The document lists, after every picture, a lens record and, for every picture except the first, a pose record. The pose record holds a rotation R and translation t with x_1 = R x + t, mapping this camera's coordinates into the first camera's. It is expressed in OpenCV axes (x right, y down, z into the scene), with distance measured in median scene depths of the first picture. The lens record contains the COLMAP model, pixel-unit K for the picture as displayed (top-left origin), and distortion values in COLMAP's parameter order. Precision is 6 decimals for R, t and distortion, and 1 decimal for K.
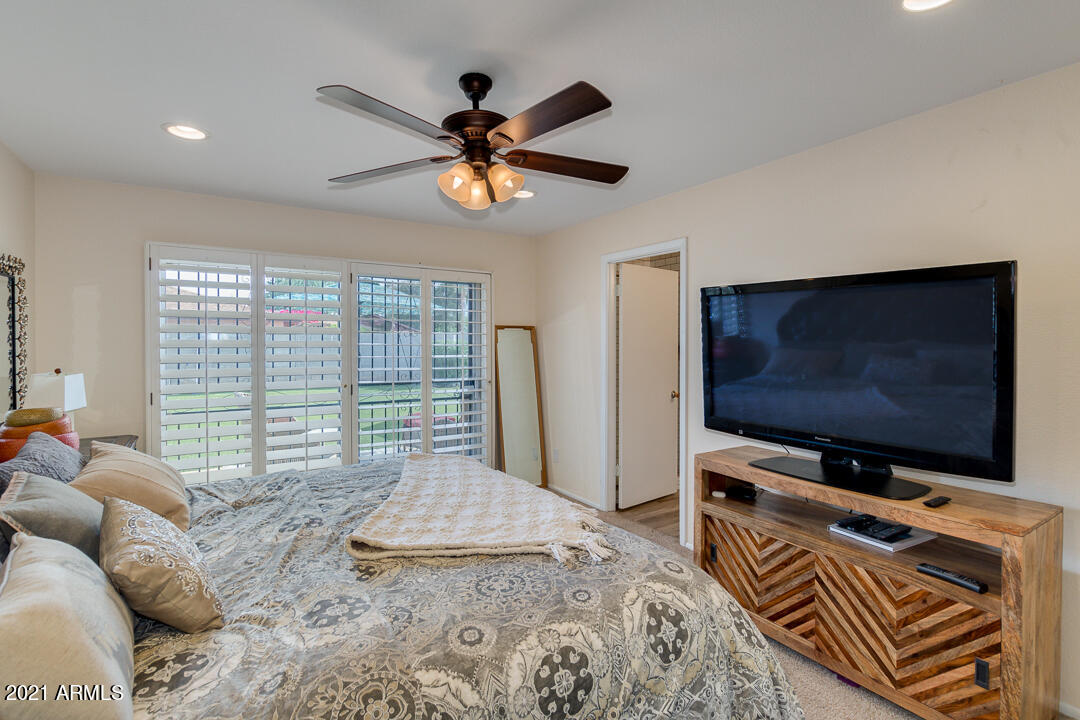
lens RADIAL K [[502.8, 0, 540.1], [0, 502.8, 346.1], [0, 0, 1]] dist [-0.015026, -0.000101]
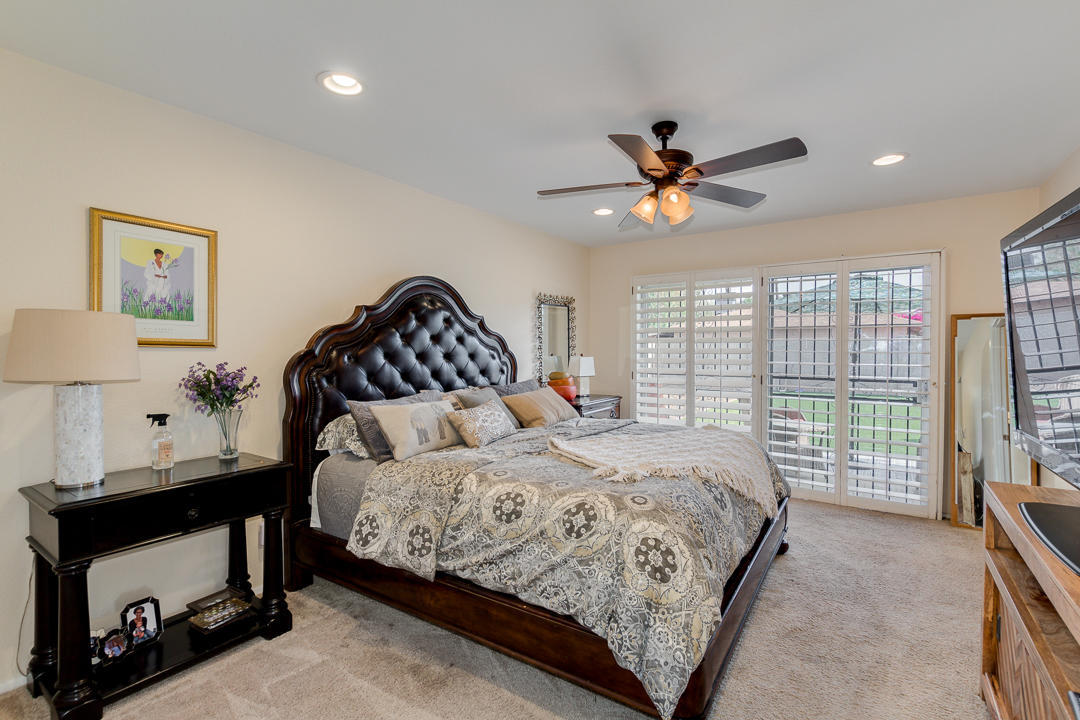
lens RADIAL K [[498.2, 0, 542.9], [0, 498.2, 362.8], [0, 0, 1]] dist [0.000762, -0.000223]
pose [[0.392679, 0.023639, -0.919372, 1.443298], [-0.004131, 0.999705, 0.023940, 0.071610], [0.919667, -0.005603, 0.392660, 0.310156]]
